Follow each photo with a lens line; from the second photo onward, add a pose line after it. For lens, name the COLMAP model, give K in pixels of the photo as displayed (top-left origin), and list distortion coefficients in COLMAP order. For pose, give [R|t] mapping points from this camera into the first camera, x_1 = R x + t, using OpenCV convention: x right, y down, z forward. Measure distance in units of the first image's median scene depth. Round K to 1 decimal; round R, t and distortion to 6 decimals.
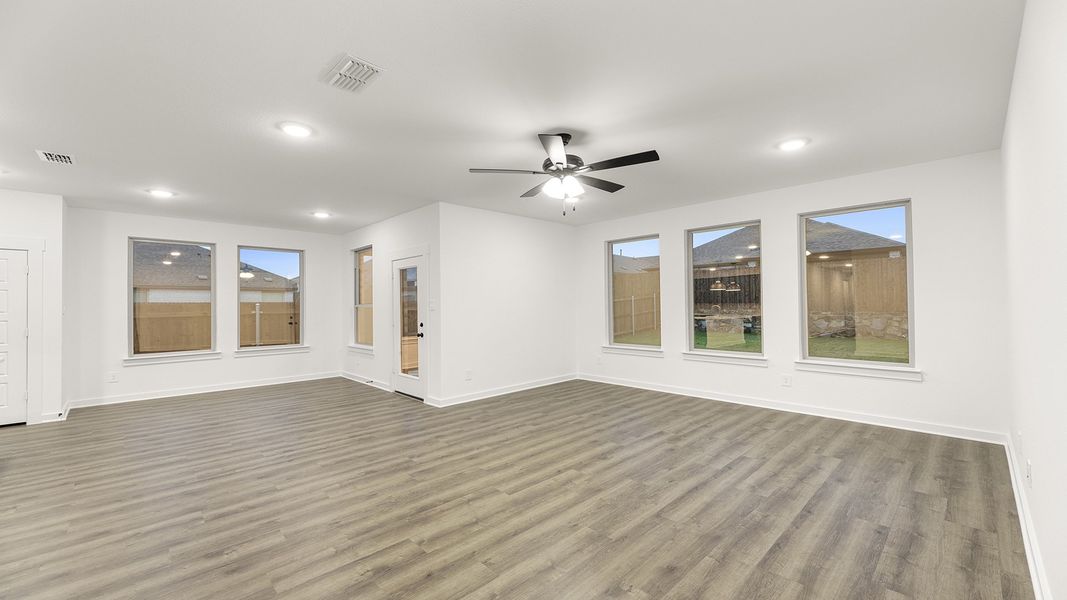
lens RADIAL K [[425.4, 0, 539.3], [0, 425.4, 296.0], [0, 0, 1]] dist [0.000446, -0.000472]
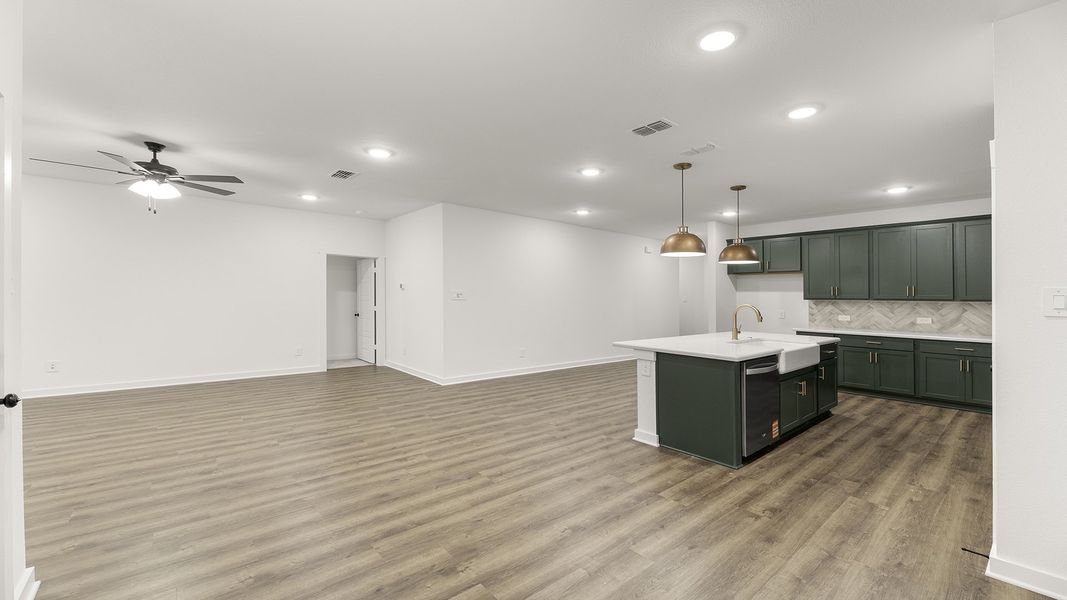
lens RADIAL K [[425.4, 0, 539.5], [0, 425.4, 298.3], [0, 0, 1]] dist [0.000446, -0.000472]
pose [[-0.998146, -0.006585, 0.060504, -0.930593], [-0.007780, 0.999779, -0.019542, 0.050874], [-0.060362, -0.019977, -0.997977, 1.875625]]
